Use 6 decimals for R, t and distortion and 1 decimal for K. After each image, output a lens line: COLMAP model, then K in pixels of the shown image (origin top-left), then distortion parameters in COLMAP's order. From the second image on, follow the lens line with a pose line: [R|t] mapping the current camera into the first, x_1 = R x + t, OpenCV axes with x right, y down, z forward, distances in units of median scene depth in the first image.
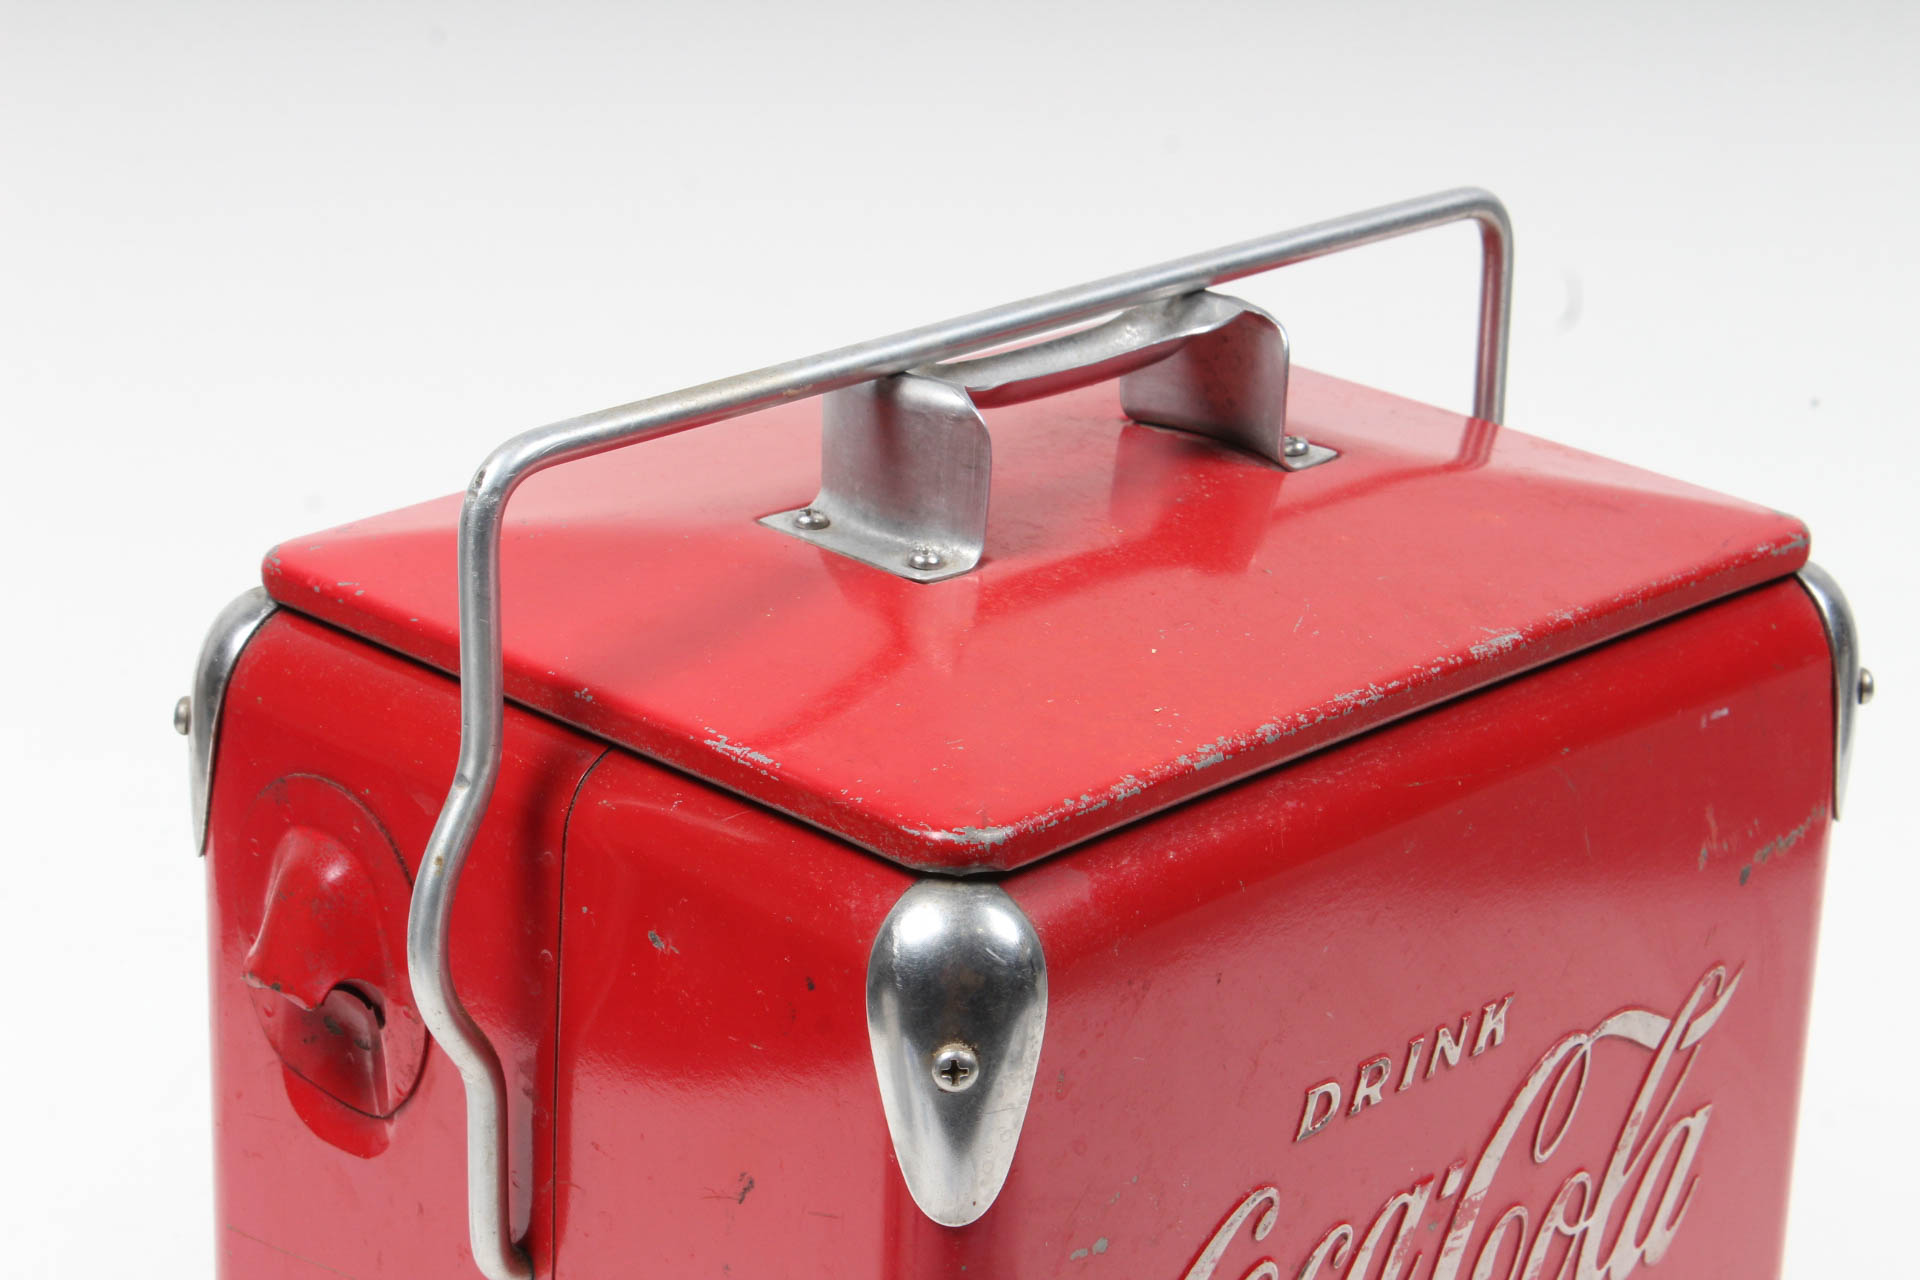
lens RADIAL K [[4521.9, 0, 960.0], [0, 4521.9, 639.0], [0, 0, 1]] dist [0.117886, 0.000000]
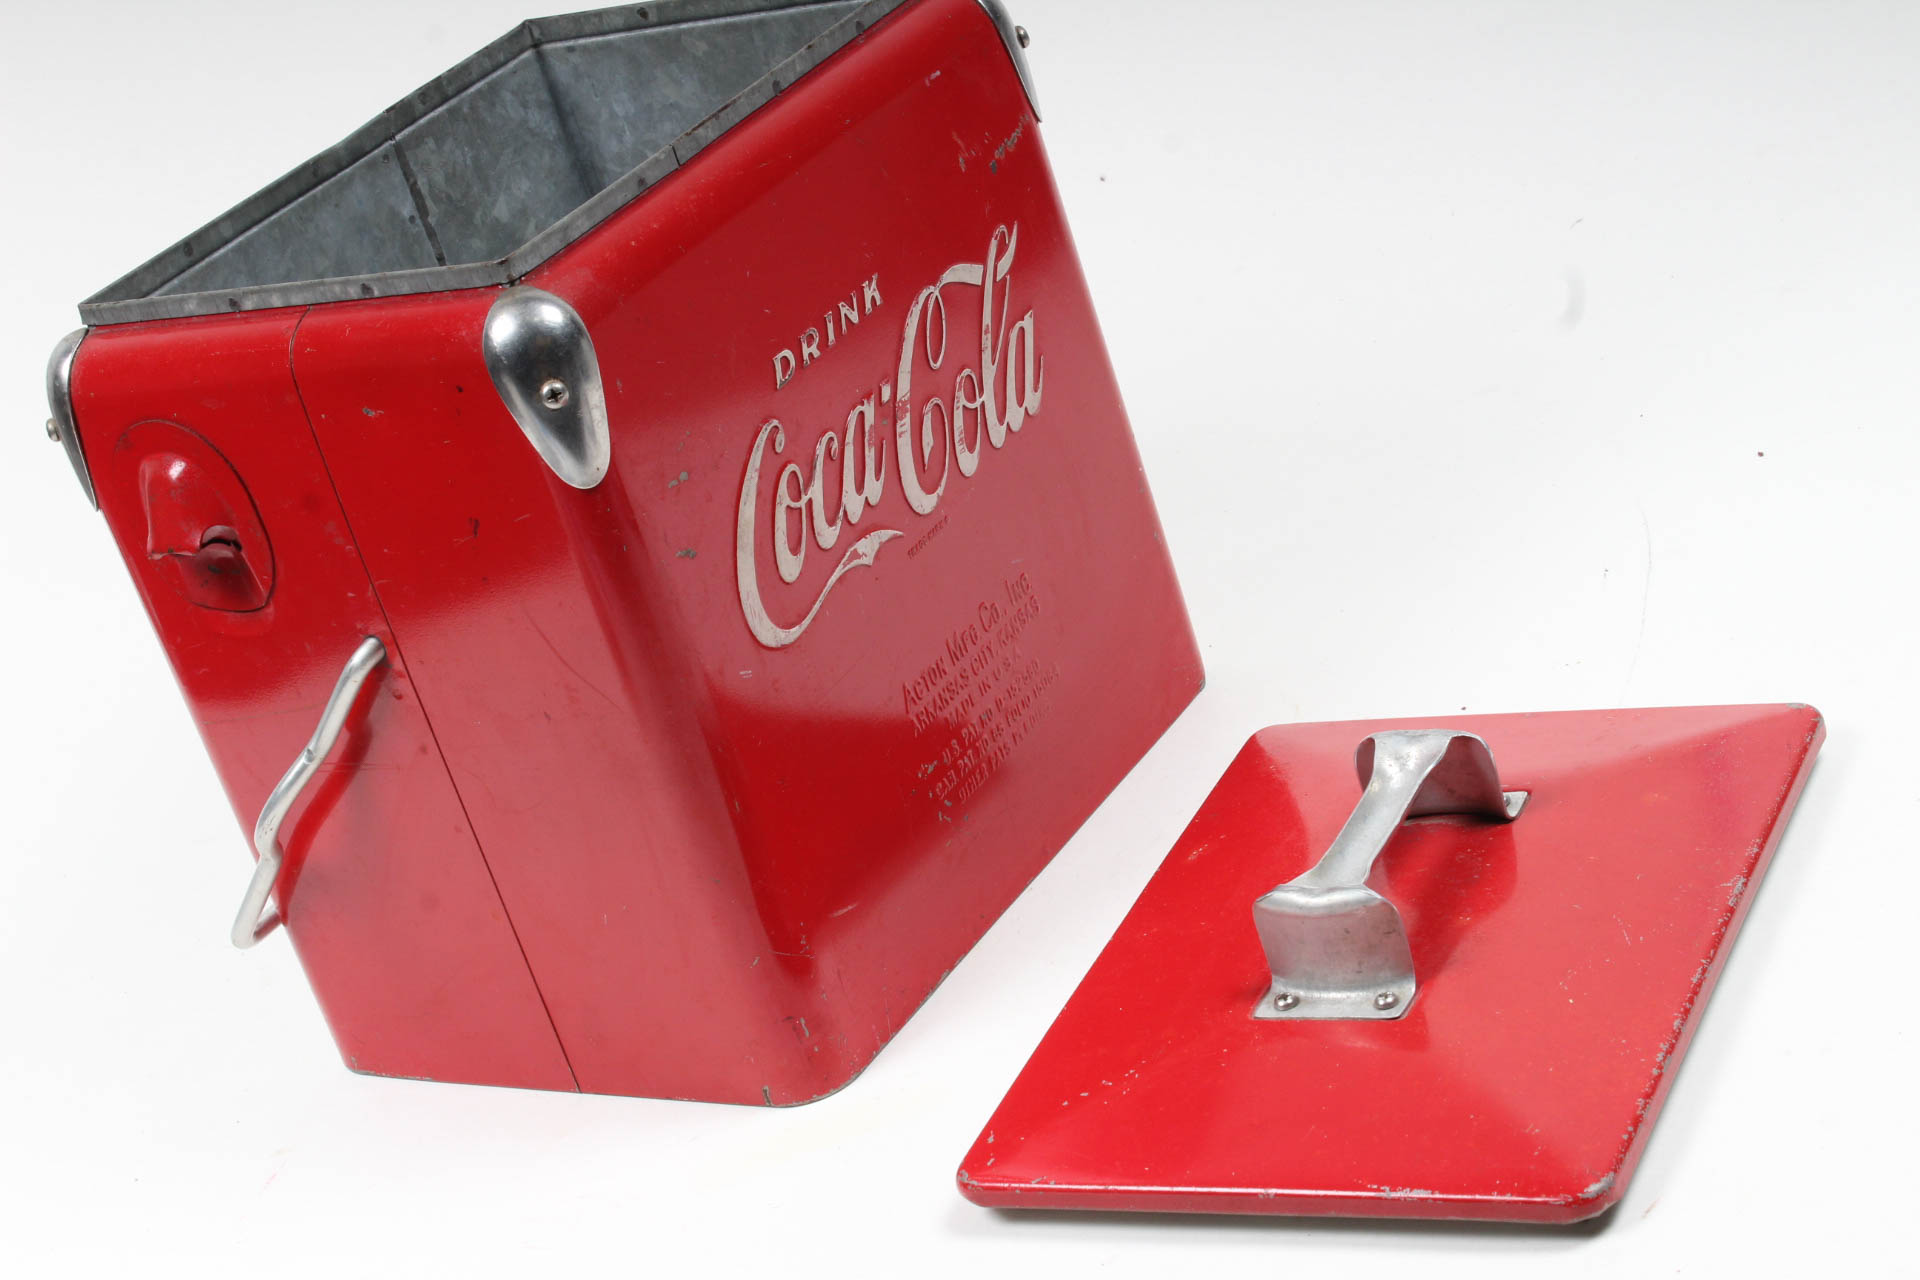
lens RADIAL K [[3782.5, 0, 962.1], [0, 3782.5, 640.2], [0, 0, 1]] dist [0.094186, 0.000000]
pose [[0.922425, -0.381422, 0.060404, 0.016638], [0.379187, 0.924206, 0.045390, 0.151126], [-0.073138, -0.018964, 0.997141, -0.379138]]
